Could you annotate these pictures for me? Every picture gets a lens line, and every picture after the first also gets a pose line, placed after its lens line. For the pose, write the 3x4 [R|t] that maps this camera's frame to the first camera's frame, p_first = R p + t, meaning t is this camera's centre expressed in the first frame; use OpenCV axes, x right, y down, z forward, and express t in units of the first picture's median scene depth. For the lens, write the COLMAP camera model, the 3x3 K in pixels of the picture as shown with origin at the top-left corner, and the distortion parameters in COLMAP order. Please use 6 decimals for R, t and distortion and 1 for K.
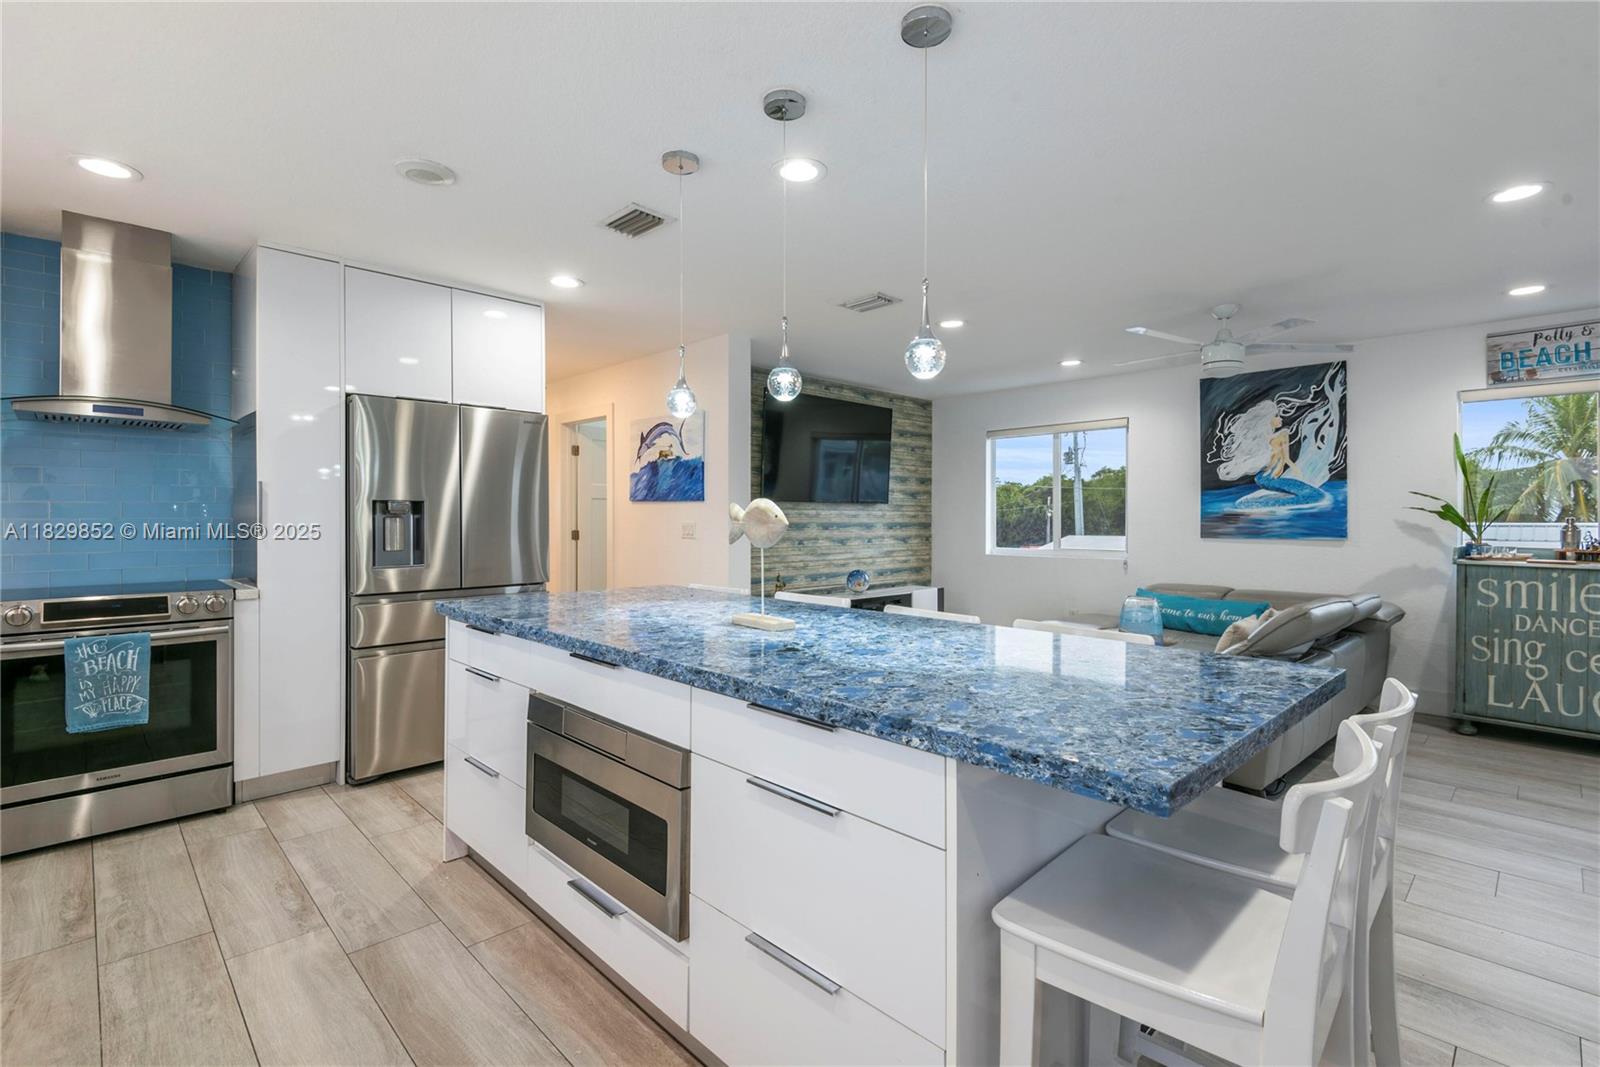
lens RADIAL K [[732.3, 0, 803.7], [0, 732.3, 522.1], [0, 0, 1]] dist [0.000243, -0.000113]
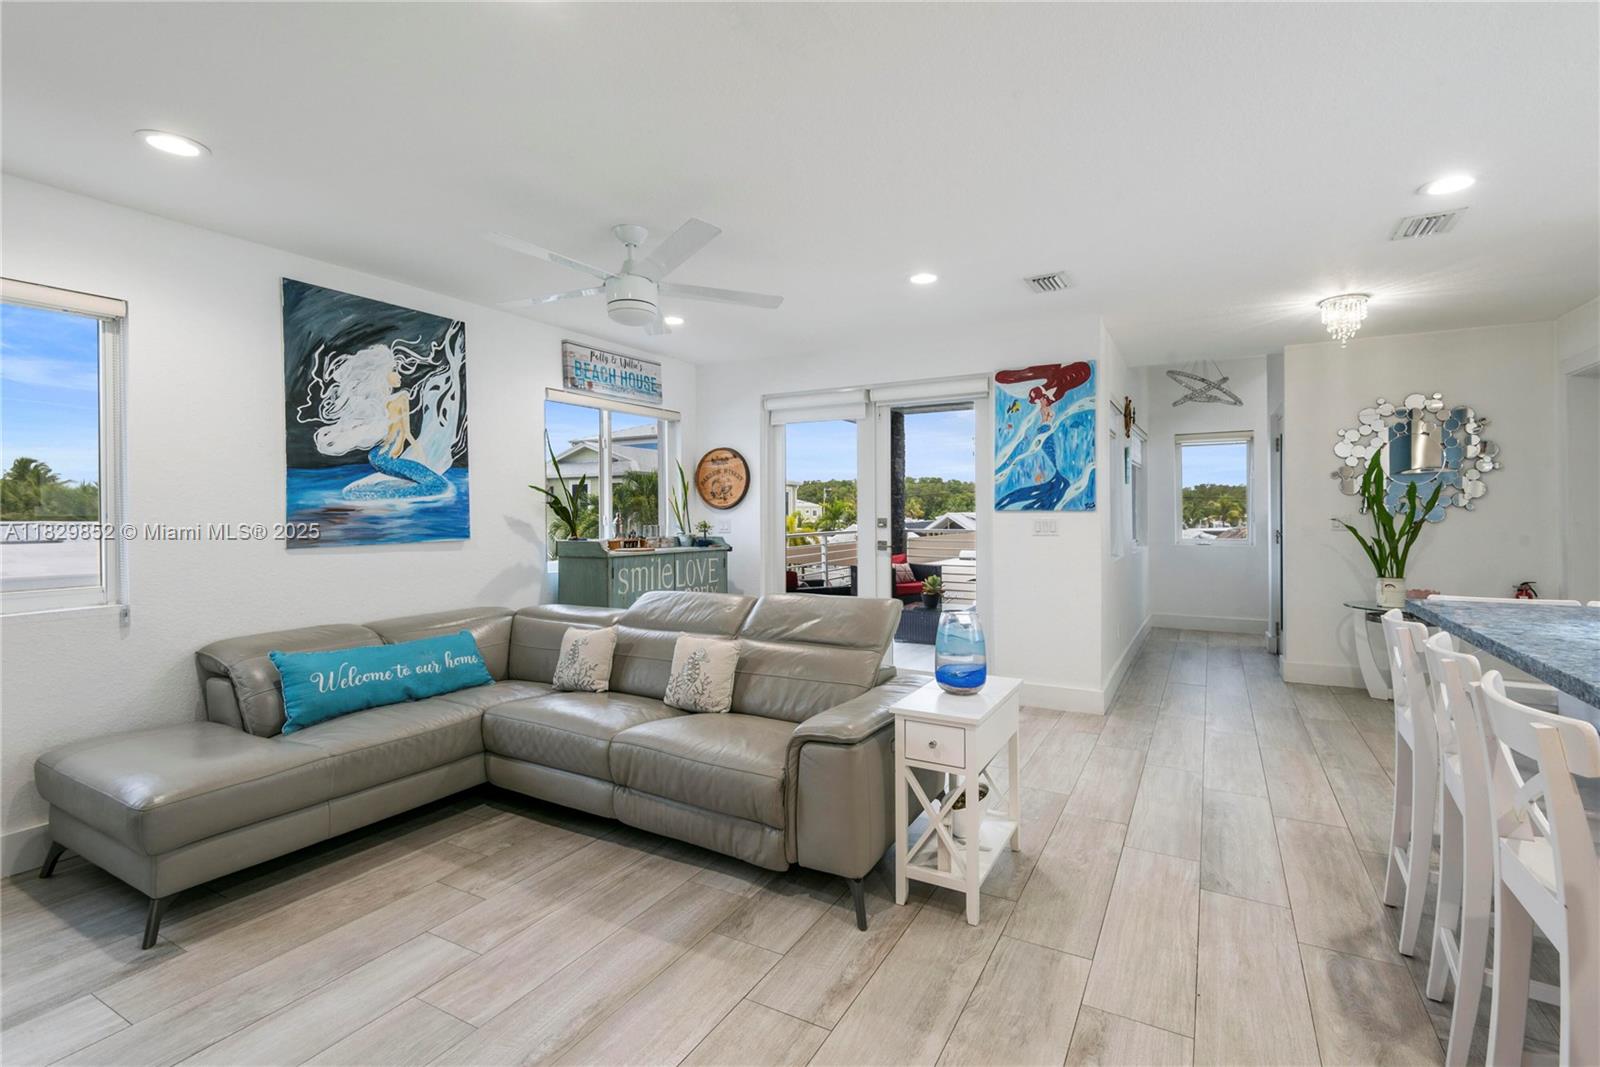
lens RADIAL K [[732.3, 0, 800.1], [0, 732.3, 519.1], [0, 0, 1]] dist [0.000243, -0.000113]
pose [[-0.297322, -0.007201, 0.954750, -0.152444], [0.013036, 0.999848, 0.011601, -0.004350], [-0.954688, 0.015896, -0.297183, 0.856263]]
